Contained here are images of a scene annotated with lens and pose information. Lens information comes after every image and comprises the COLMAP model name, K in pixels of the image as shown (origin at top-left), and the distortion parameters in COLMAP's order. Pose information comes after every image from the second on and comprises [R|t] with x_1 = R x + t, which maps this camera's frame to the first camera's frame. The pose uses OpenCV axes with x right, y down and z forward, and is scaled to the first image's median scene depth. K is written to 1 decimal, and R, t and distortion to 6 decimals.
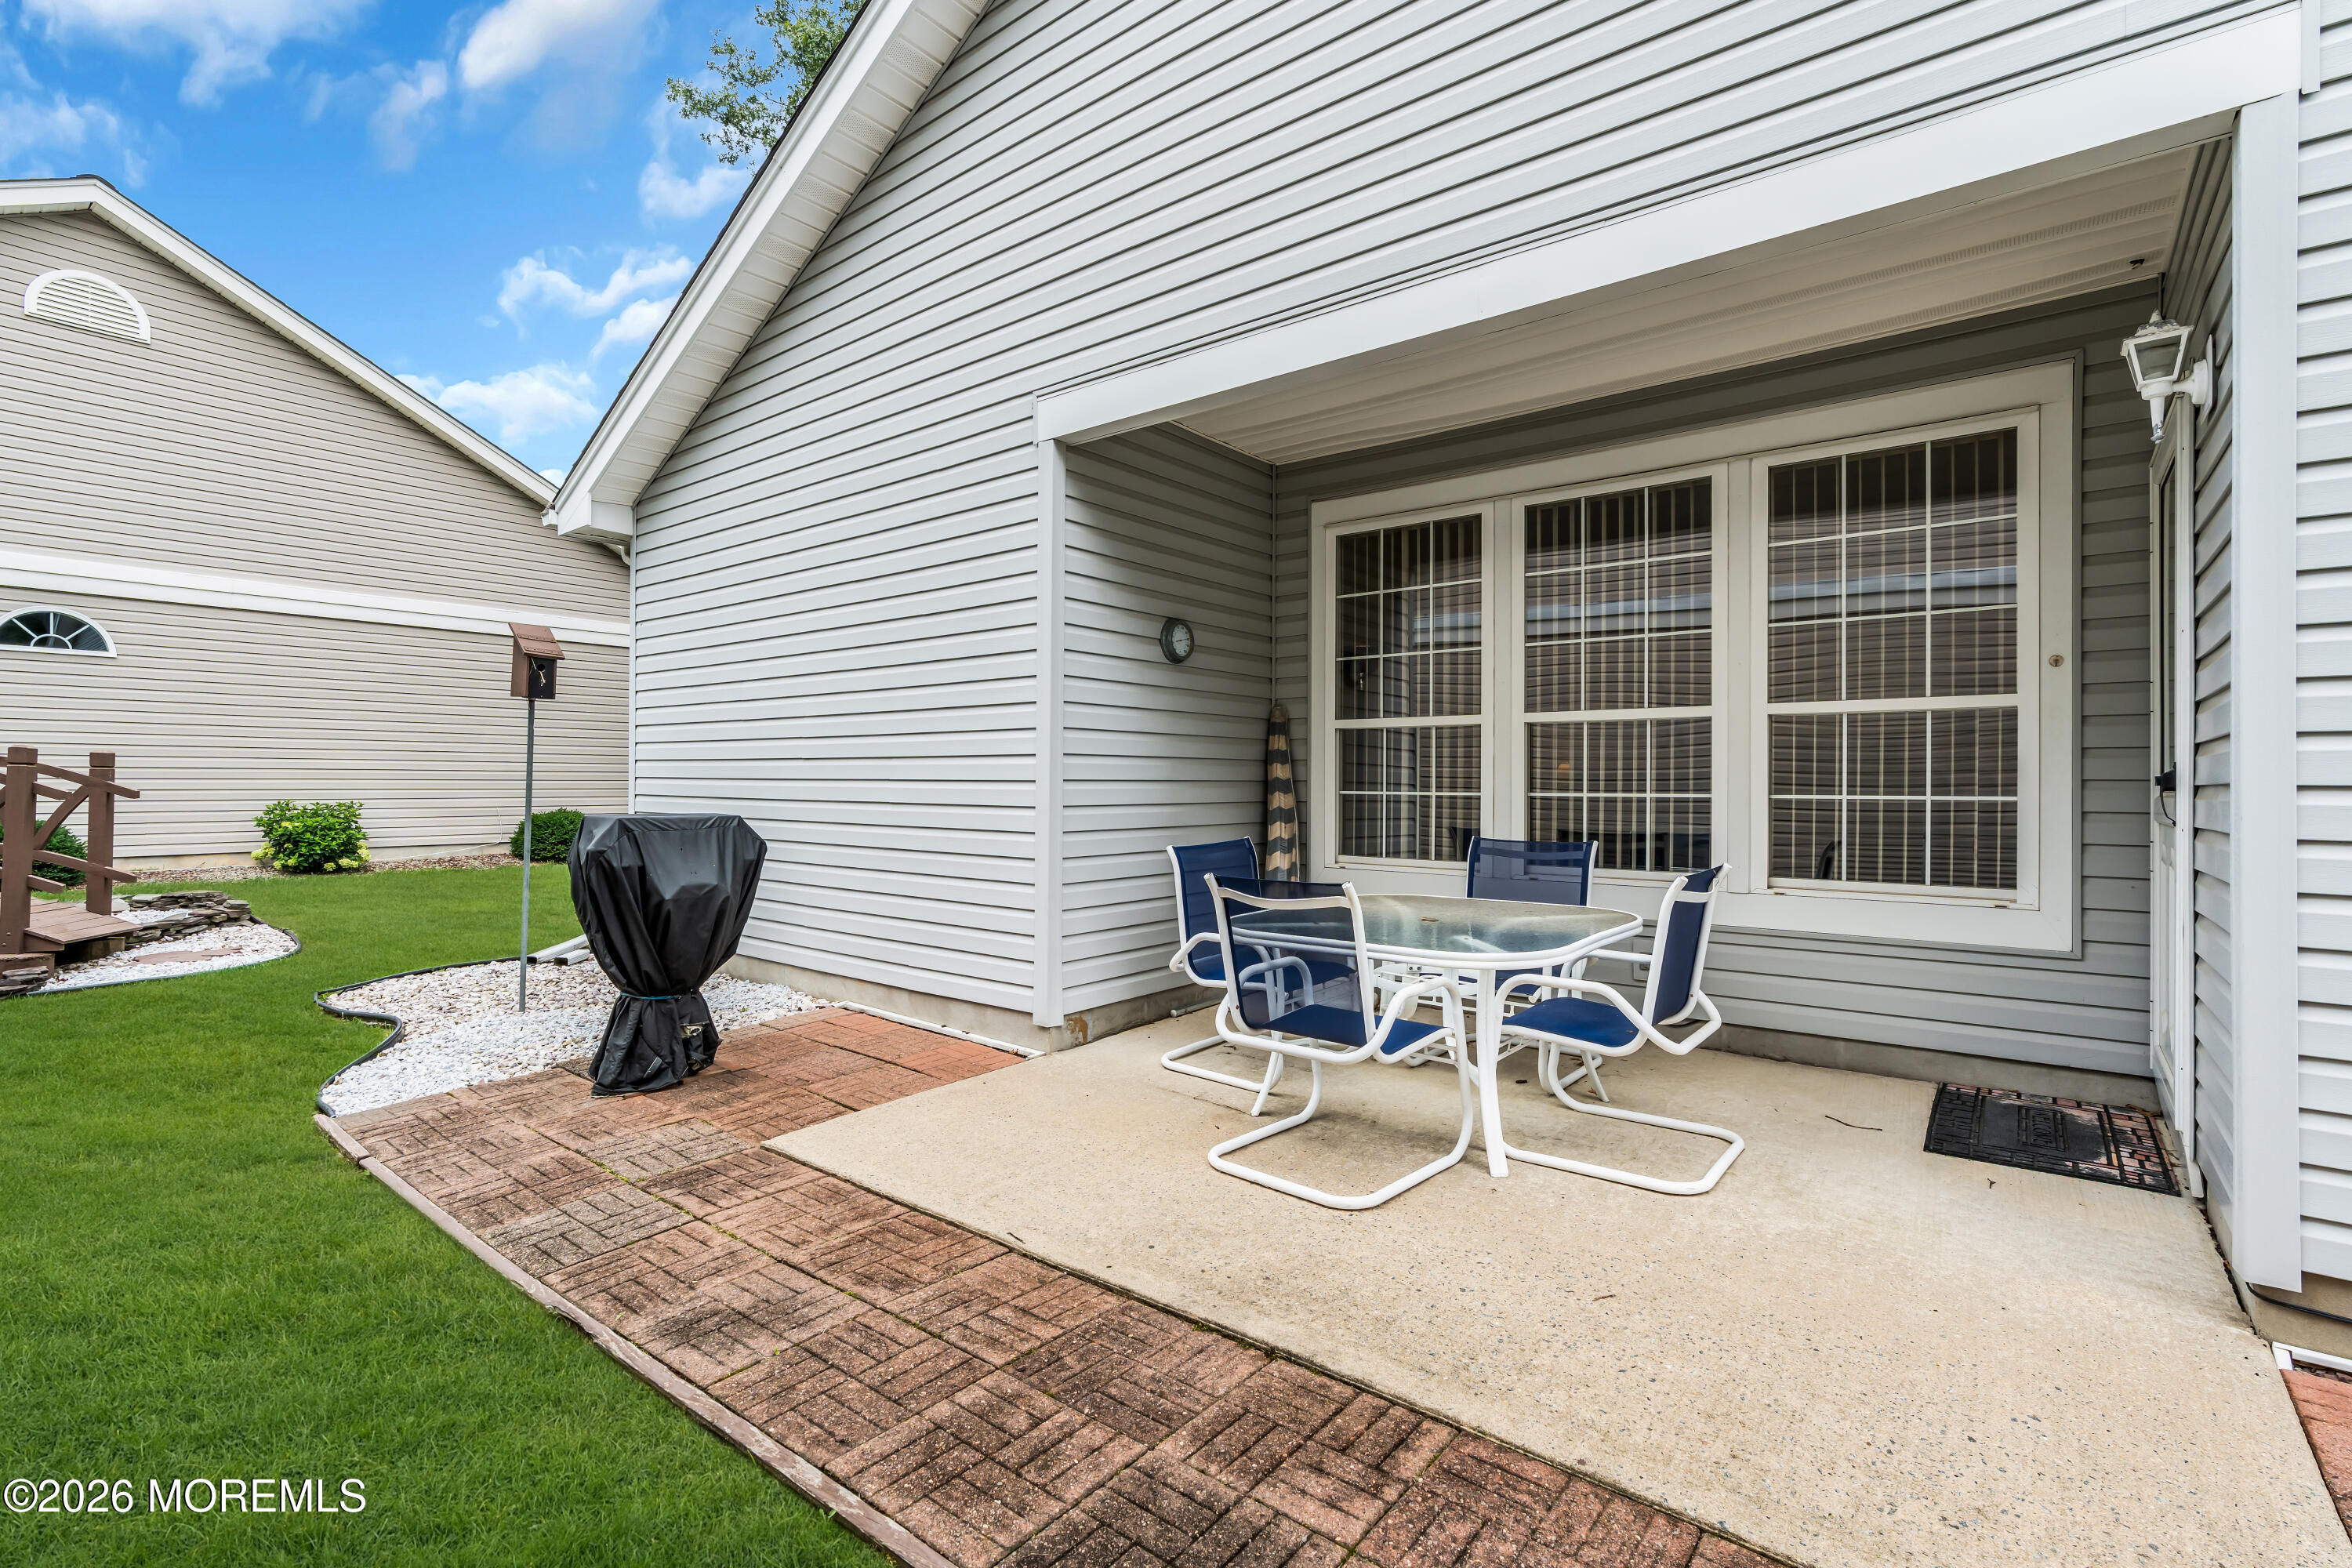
lens RADIAL K [[1059.6, 0, 1181.4], [0, 1059.6, 779.5], [0, 0, 1]] dist [-0.006168, 0.000429]
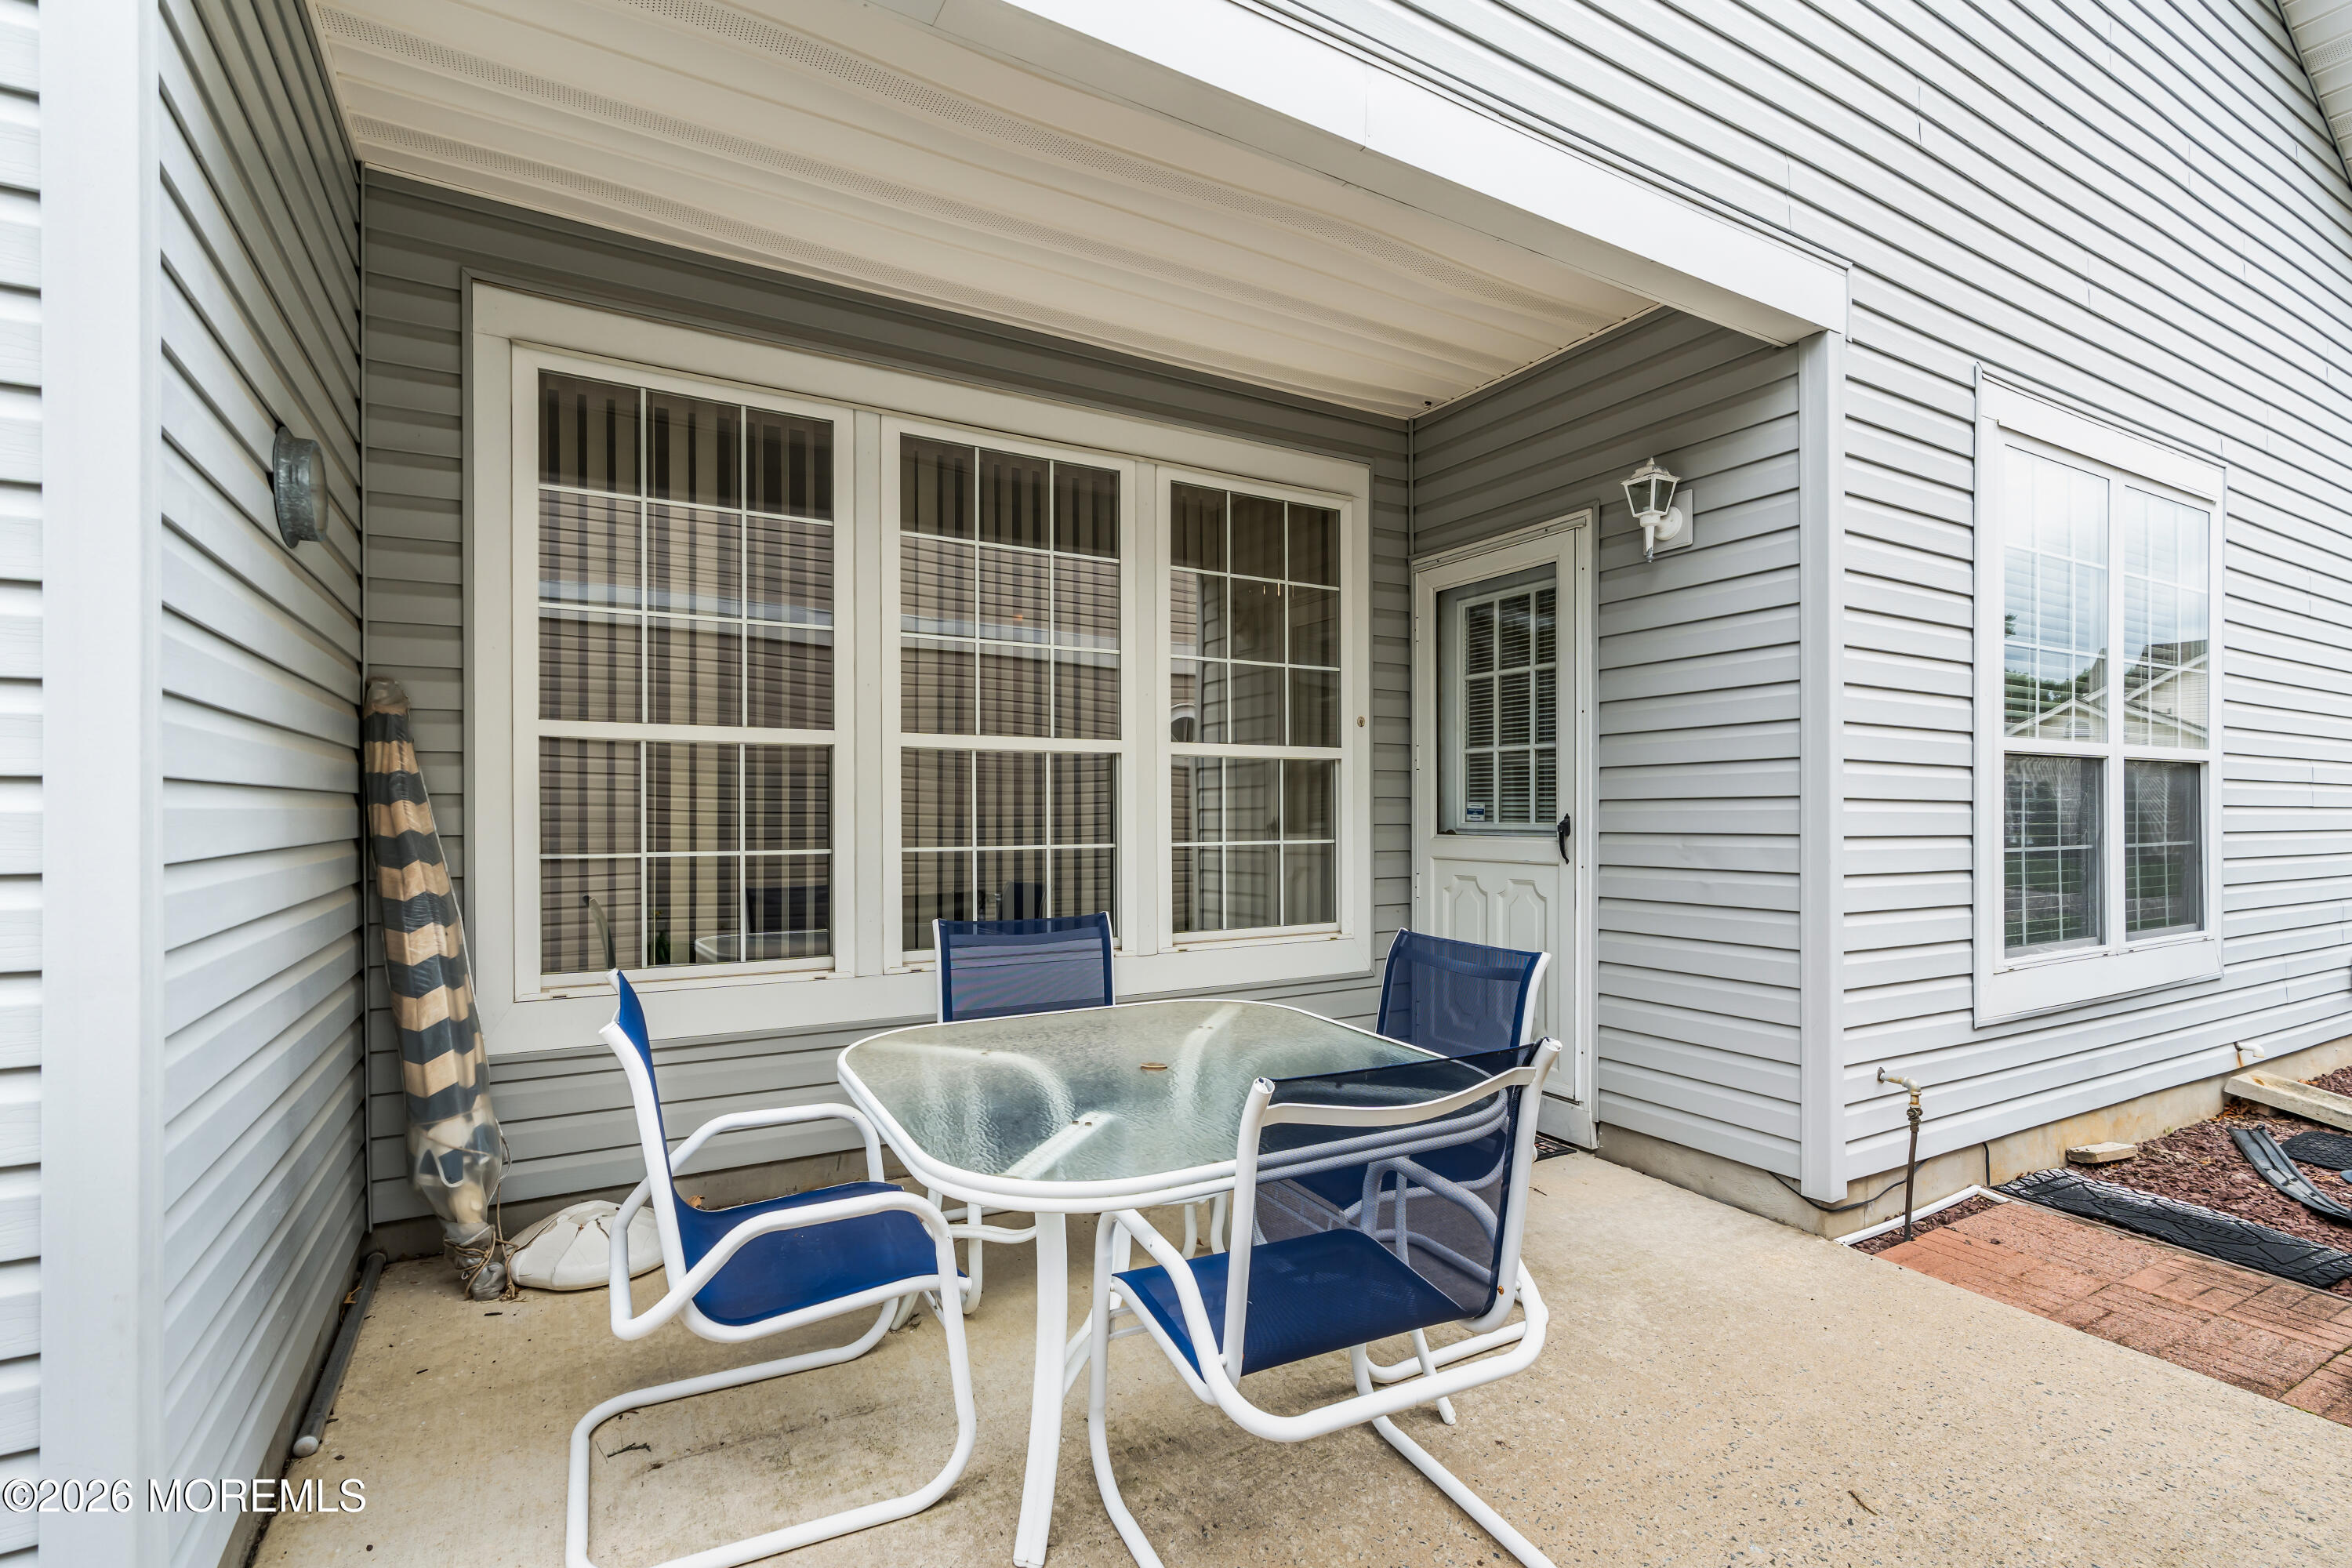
lens RADIAL K [[1080.1, 0, 1170.9], [0, 1080.1, 809.0], [0, 0, 1]] dist [-0.000774, 0.000240]
pose [[0.370522, -0.004515, 0.928813, -0.294274], [-0.002174, 0.999981, 0.005729, -0.019409], [-0.928821, -0.004142, 0.370505, 0.635550]]
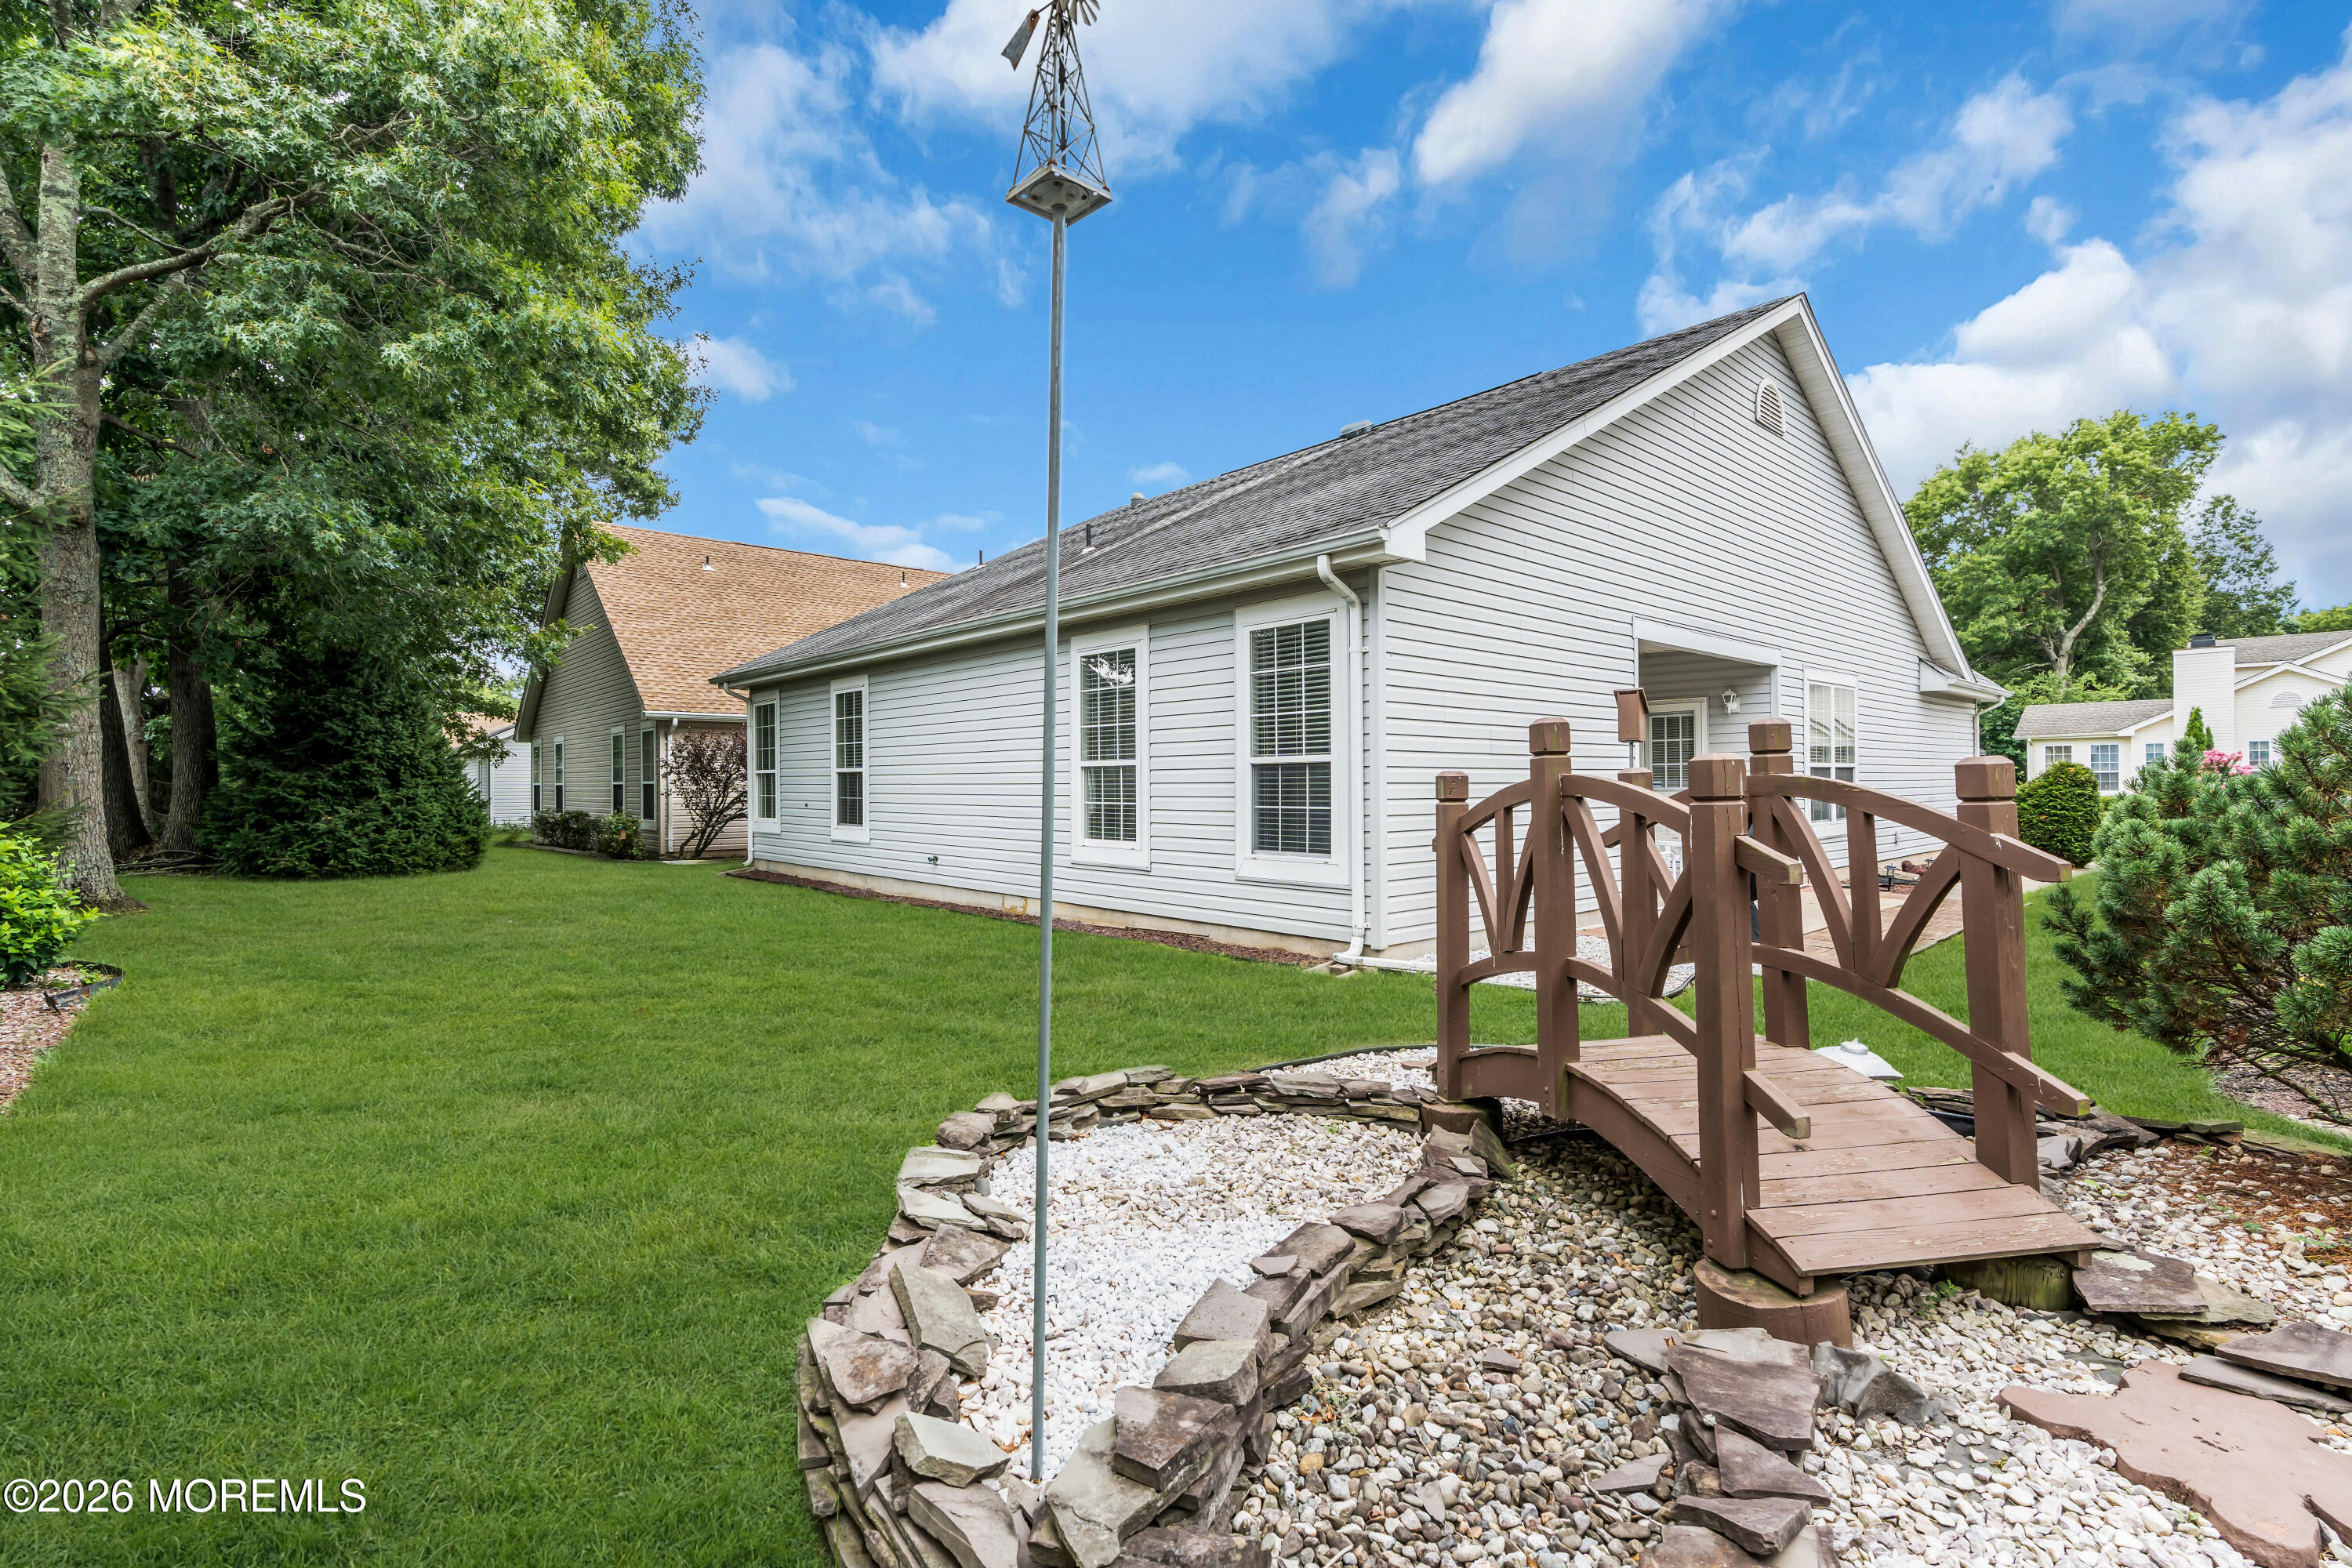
lens RADIAL K [[1059.6, 0, 1181.4], [0, 1059.6, 779.5], [0, 0, 1]] dist [-0.006168, 0.000429]
pose [[0.157883, -0.000131, 0.987458, -2.460442], [0.004215, 0.999991, -0.000542, -0.028270], [-0.987449, 0.004248, 0.157882, 1.598564]]
